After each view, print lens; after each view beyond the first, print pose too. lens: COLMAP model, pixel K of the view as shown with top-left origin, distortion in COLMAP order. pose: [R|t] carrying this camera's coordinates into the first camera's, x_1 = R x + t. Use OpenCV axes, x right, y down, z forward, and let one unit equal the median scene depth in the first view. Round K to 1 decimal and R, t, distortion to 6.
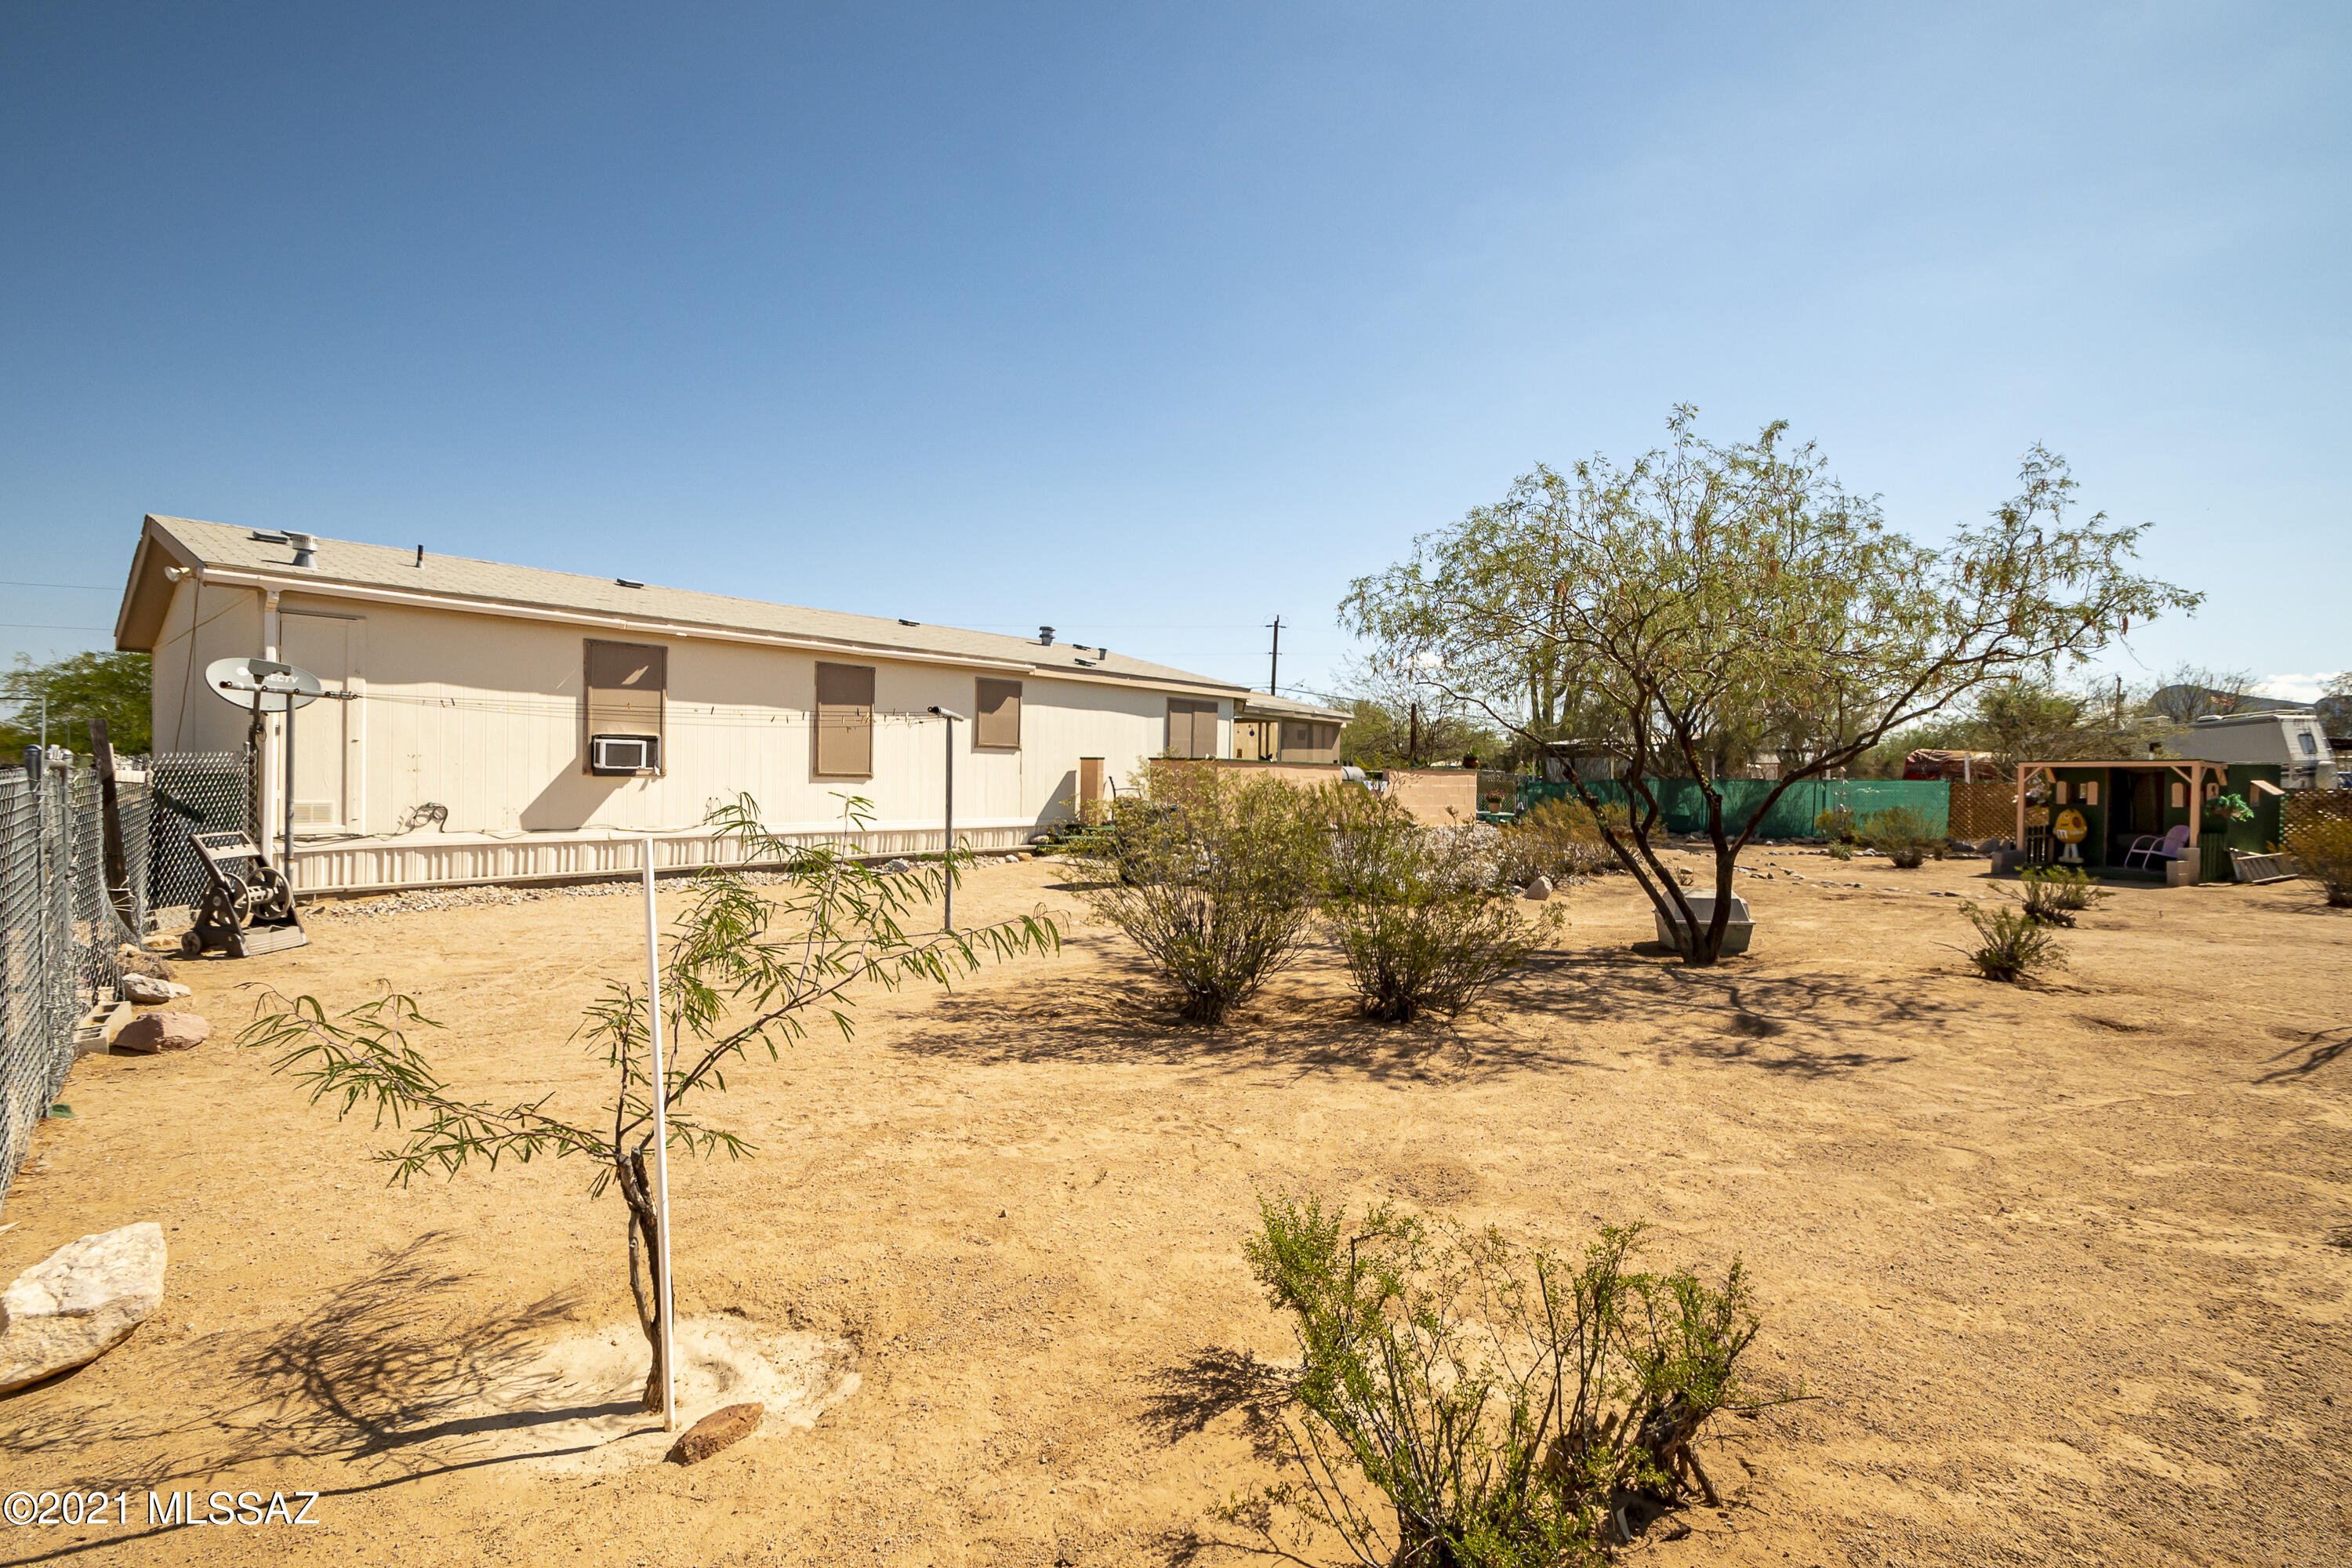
lens RADIAL K [[1048.8, 0, 1176.0], [0, 1048.8, 784.0], [0, 0, 1]] dist [0.000709, 0.000006]
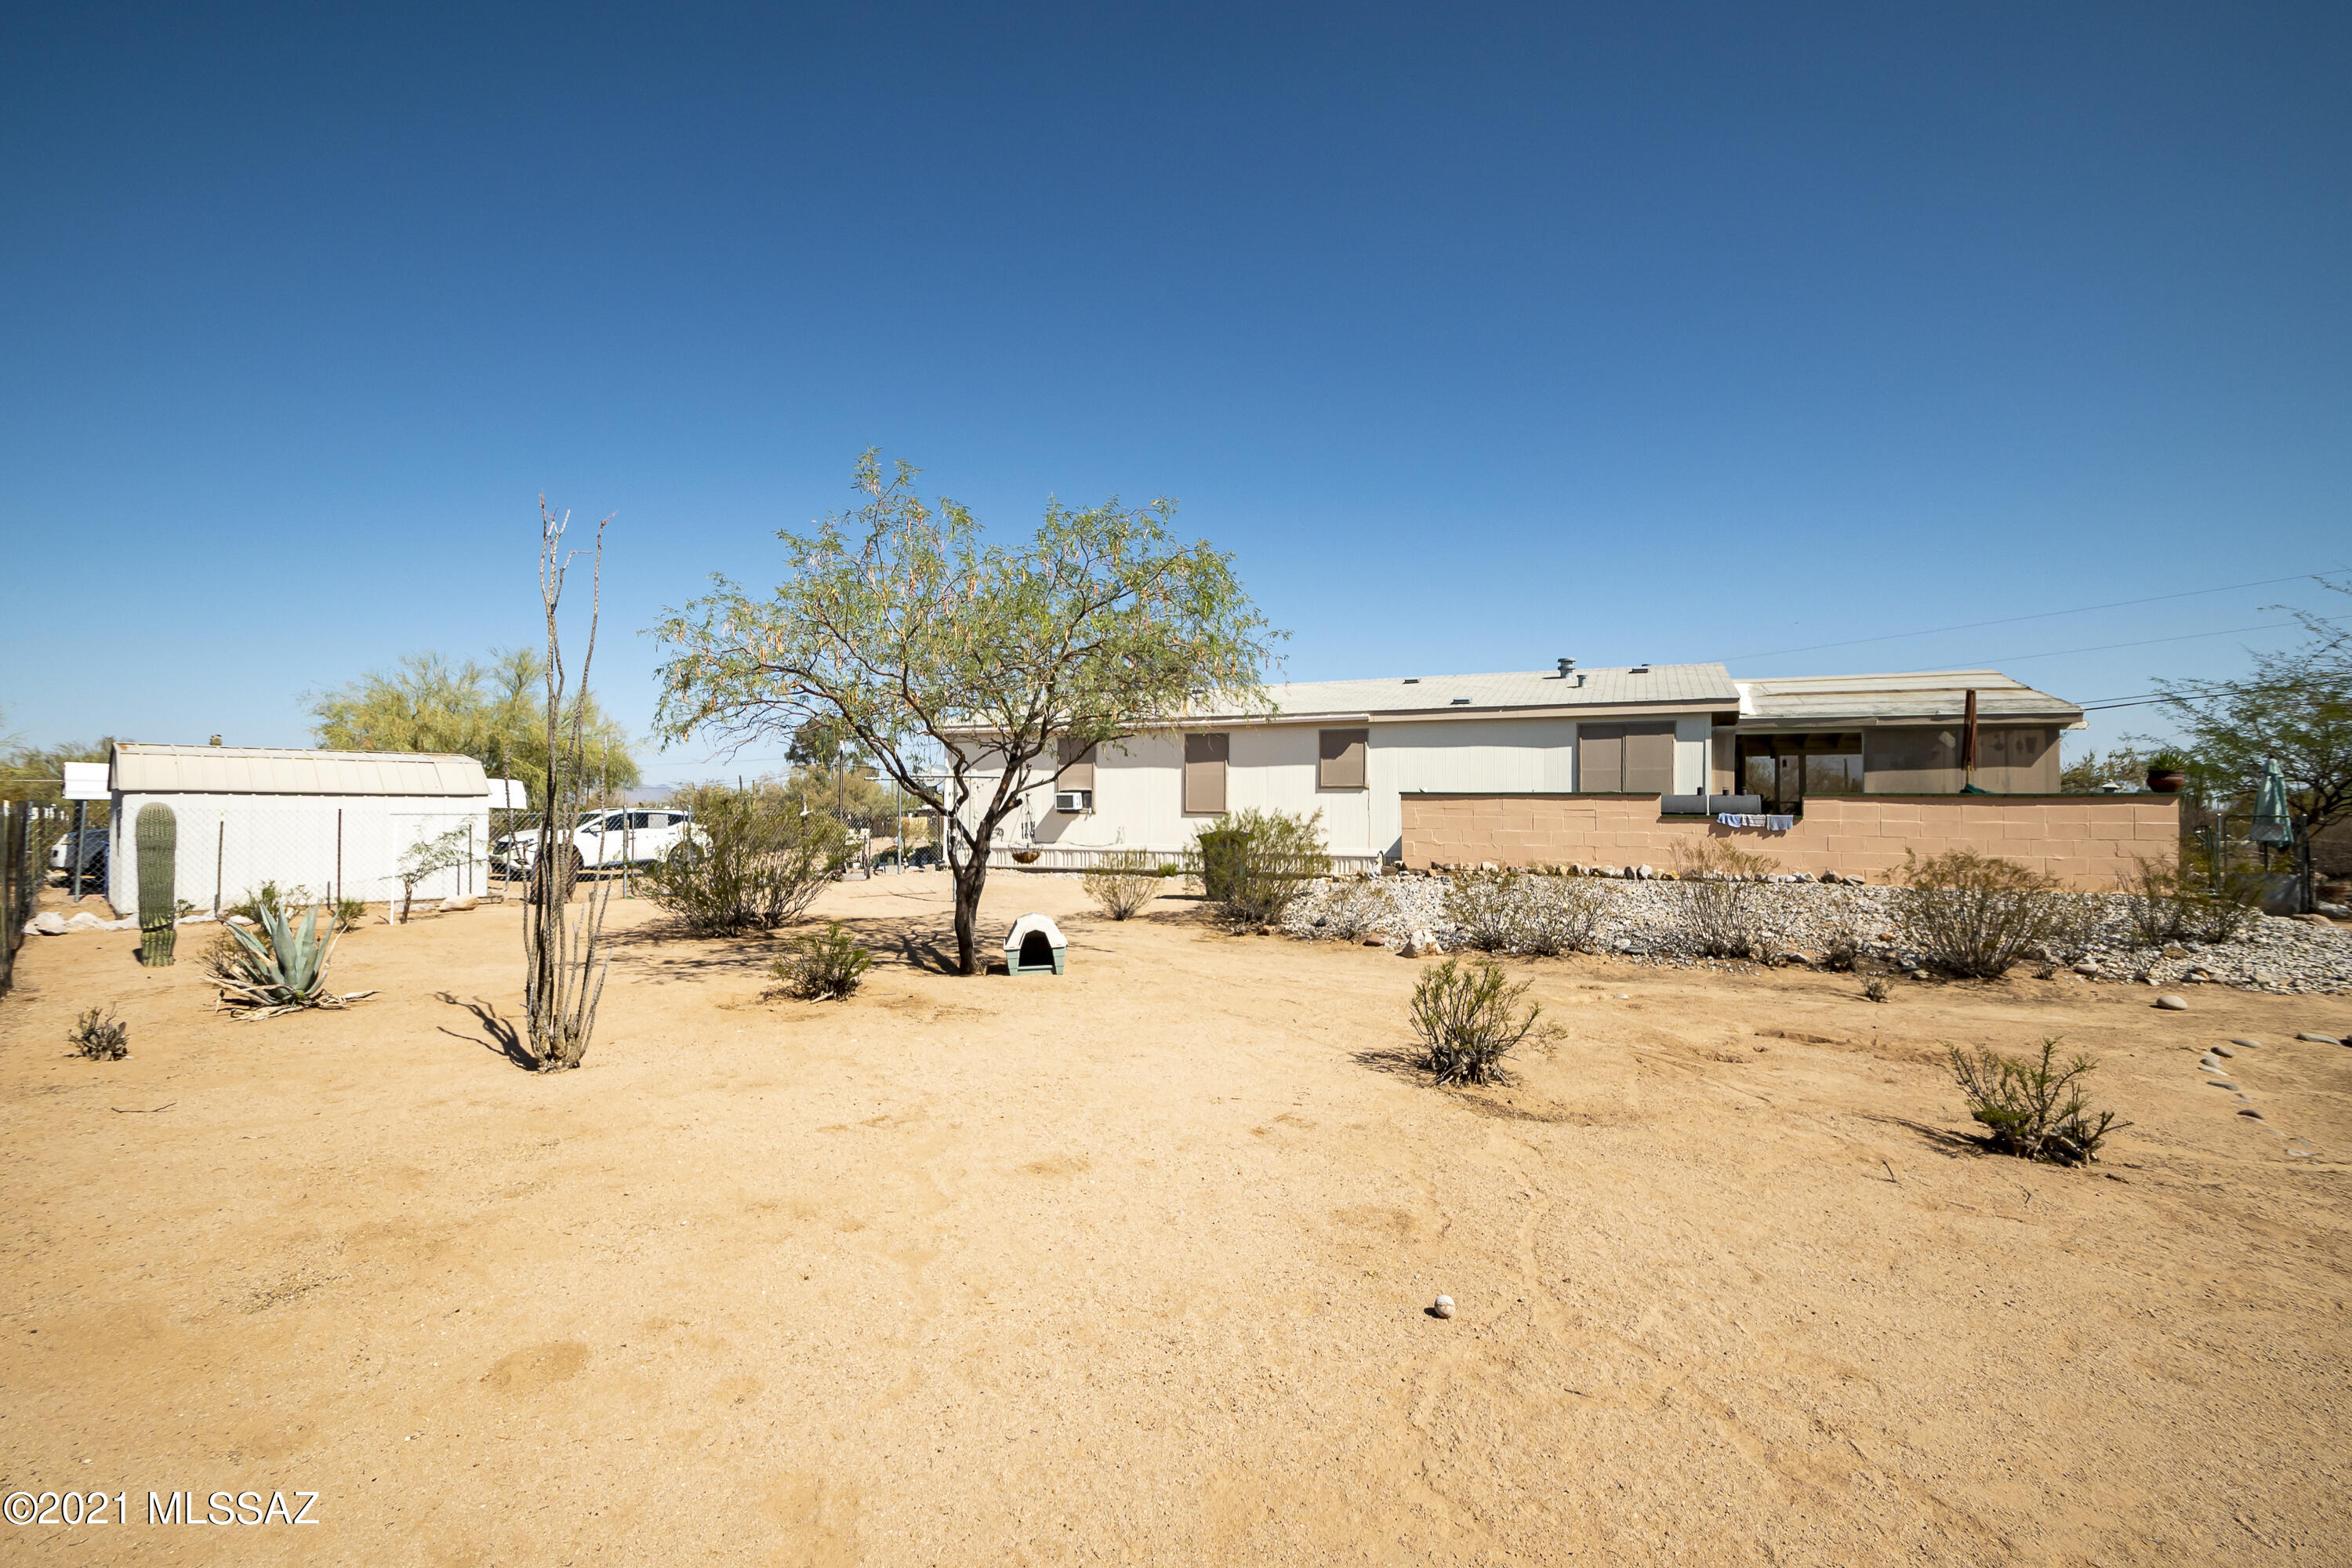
lens RADIAL K [[1048.8, 0, 1176.0], [0, 1048.8, 784.0], [0, 0, 1]] dist [0.000709, 0.000006]
pose [[0.270996, -0.033922, -0.961983, 0.884480], [-0.006345, 0.999294, -0.037025, 0.005070], [0.962560, 0.016137, 0.270590, 0.499861]]
